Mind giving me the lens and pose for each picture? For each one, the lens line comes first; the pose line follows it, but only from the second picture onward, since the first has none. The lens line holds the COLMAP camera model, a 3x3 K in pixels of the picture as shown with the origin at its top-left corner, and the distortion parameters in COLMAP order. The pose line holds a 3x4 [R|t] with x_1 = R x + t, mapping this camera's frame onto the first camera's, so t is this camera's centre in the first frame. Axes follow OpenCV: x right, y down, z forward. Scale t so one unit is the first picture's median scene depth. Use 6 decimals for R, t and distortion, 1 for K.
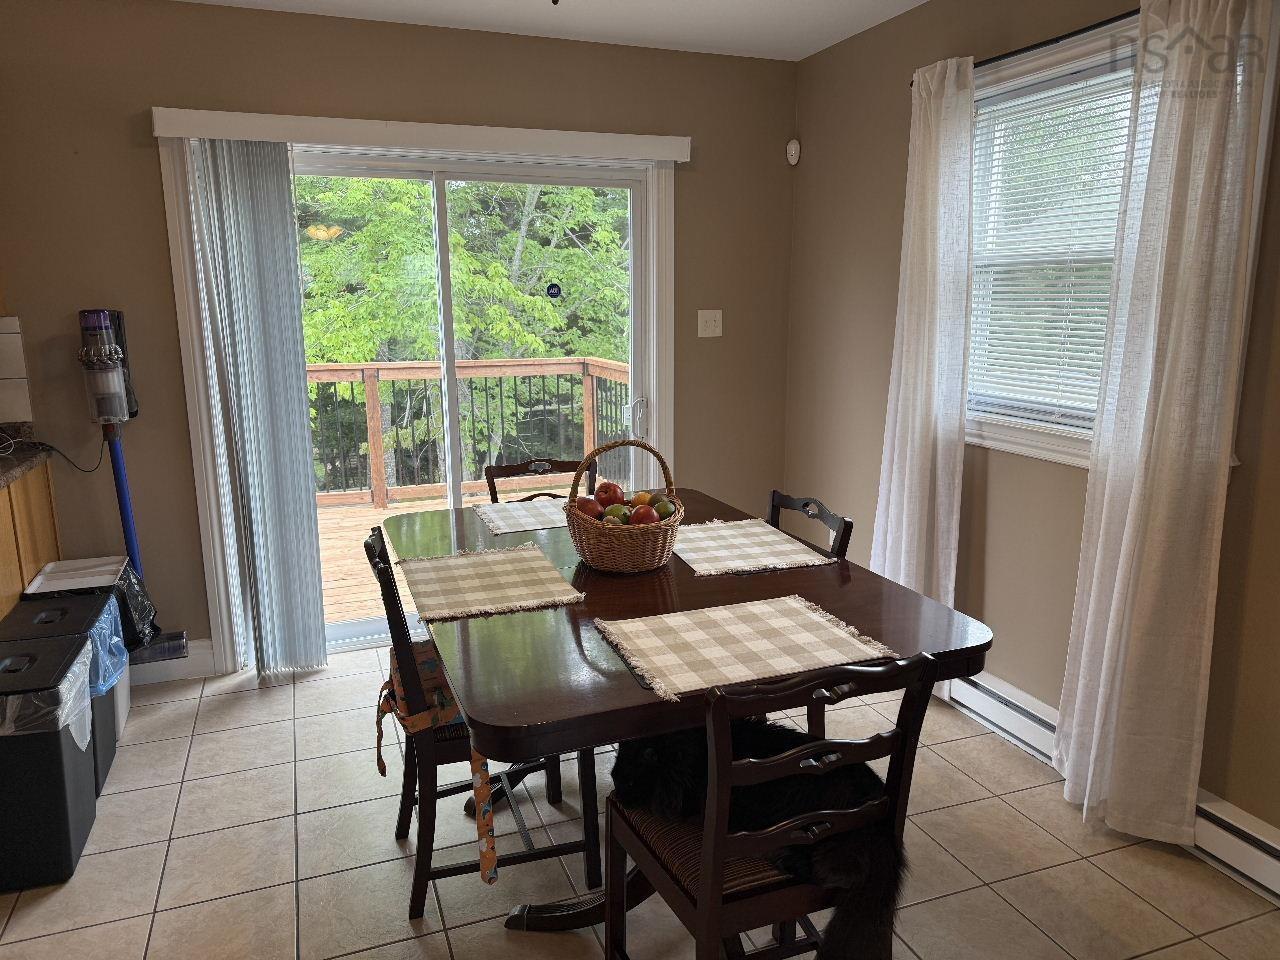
lens RADIAL K [[901.4, 0, 641.5], [0, 901.4, 473.3], [0, 0, 1]] dist [0.104673, -0.131771]
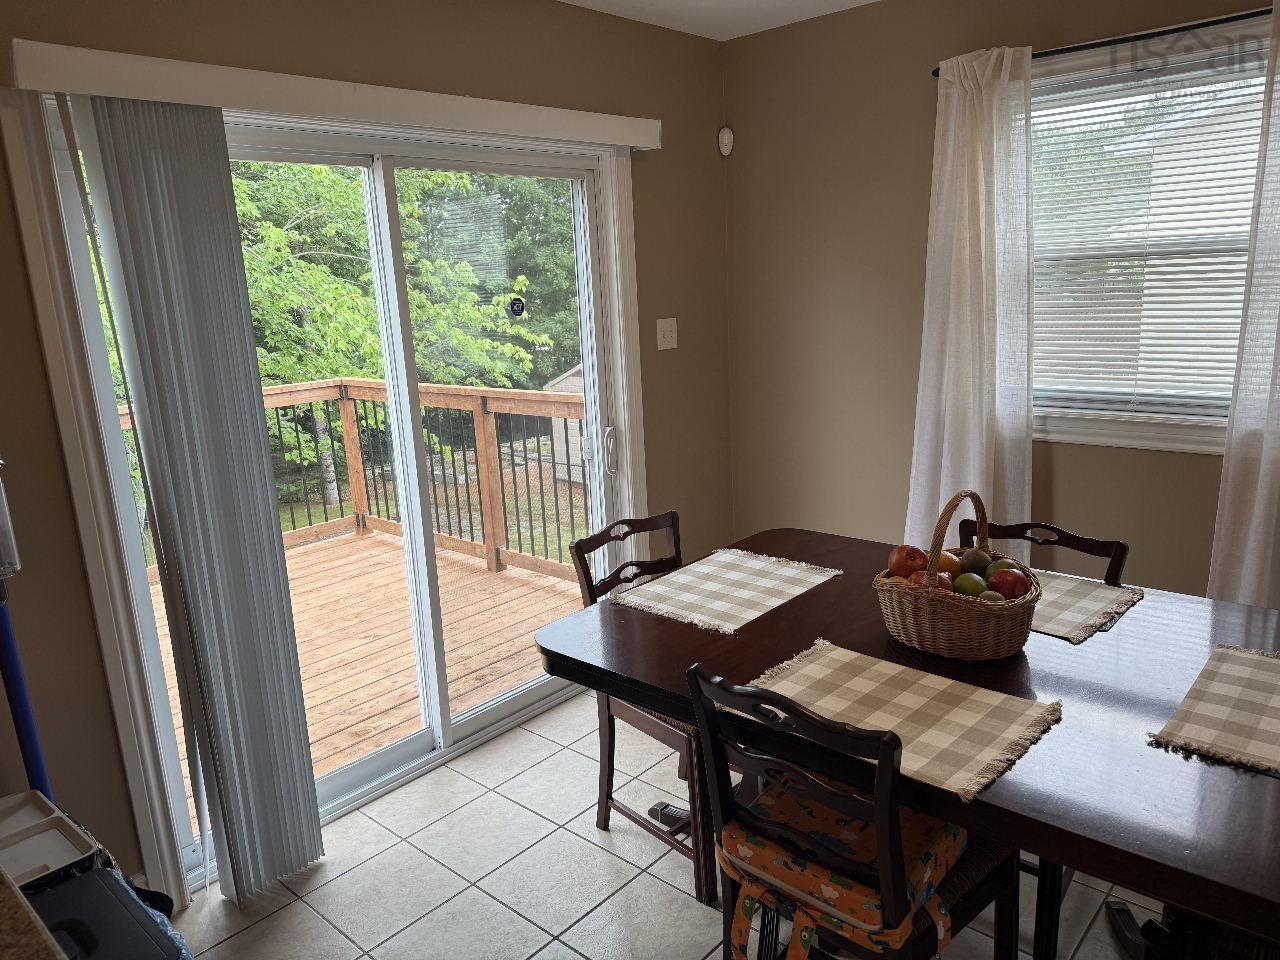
lens RADIAL K [[902.5, 0, 640.0], [0, 902.5, 480.0], [0, 0, 1]] dist [0.043229, -0.002157]
pose [[0.888341, -0.138348, 0.437846, -0.455012], [0.130354, 0.990284, 0.048430, -0.091039], [-0.440292, 0.014052, 0.897745, 0.288713]]
